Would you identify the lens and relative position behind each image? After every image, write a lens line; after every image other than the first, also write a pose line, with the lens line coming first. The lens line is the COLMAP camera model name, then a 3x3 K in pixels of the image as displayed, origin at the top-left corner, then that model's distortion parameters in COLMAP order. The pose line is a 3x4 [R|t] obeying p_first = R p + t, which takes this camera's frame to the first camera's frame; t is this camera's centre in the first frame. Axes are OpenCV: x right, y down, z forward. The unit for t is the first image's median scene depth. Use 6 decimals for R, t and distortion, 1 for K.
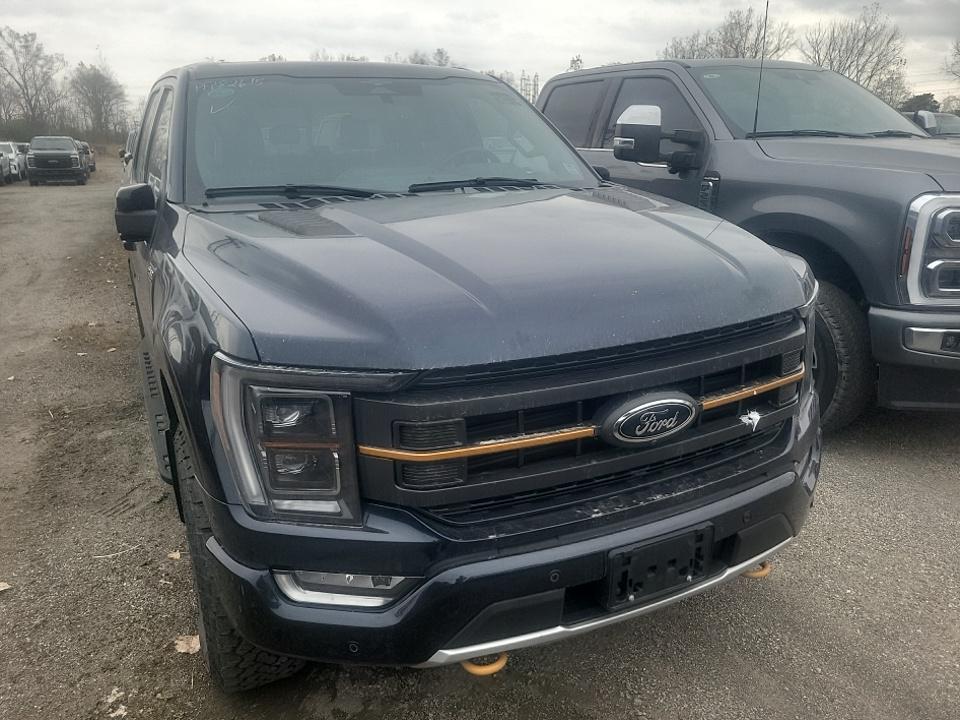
lens RADIAL K [[769.9, 0, 480.0], [0, 769.9, 360.0], [0, 0, 1]] dist [0.041603, -0.005489]
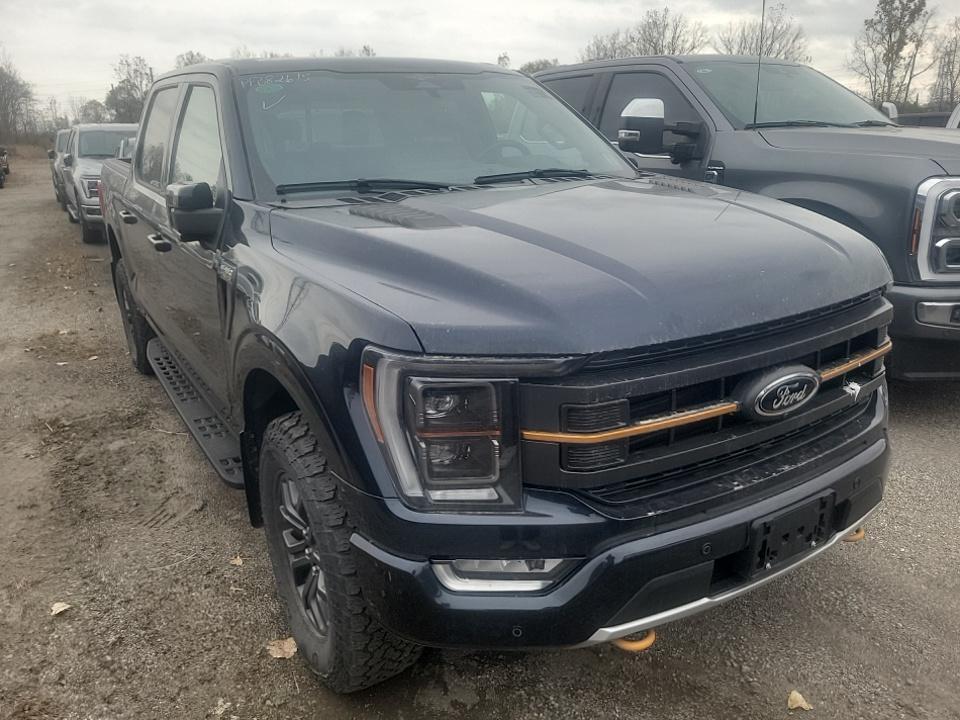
lens RADIAL K [[767.1, 0, 482.2], [0, 767.1, 347.3], [0, 0, 1]] dist [0.043491, -0.005447]
pose [[0.993791, -0.041214, 0.103353, -0.205757], [0.042319, 0.999068, -0.008520, 0.004621], [-0.102905, 0.012840, 0.994608, 0.000282]]
